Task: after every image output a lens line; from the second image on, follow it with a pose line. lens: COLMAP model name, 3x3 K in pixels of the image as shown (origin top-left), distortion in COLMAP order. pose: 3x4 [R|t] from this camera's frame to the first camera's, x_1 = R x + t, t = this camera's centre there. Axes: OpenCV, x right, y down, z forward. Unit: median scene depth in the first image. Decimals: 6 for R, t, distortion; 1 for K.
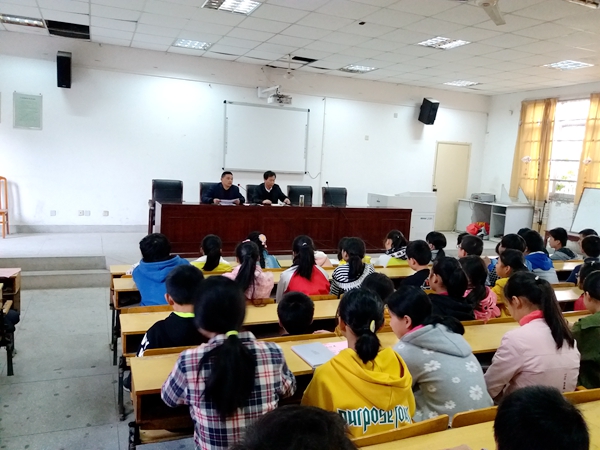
lens RADIAL K [[522.3, 0, 300.0], [0, 522.3, 225.0], [0, 0, 1]] dist [0.081622, -0.007349]
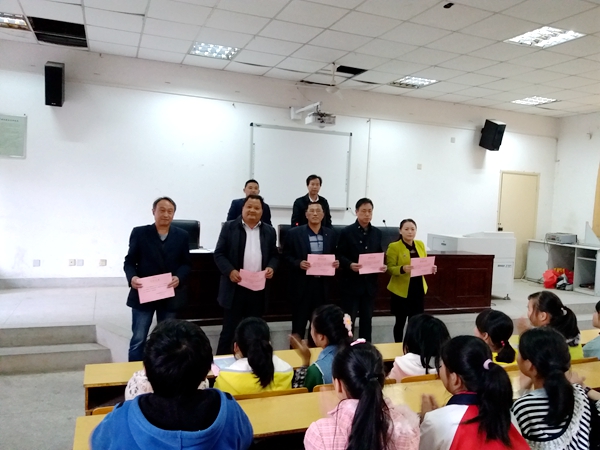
lens RADIAL K [[522.3, 0, 300.0], [0, 522.3, 225.0], [0, 0, 1]] dist [0.081622, -0.007349]
pose [[0.999779, -0.006479, -0.019976, -0.053047], [0.005073, 0.997559, -0.069641, -0.020317], [0.020378, 0.069524, 0.997372, 0.200208]]
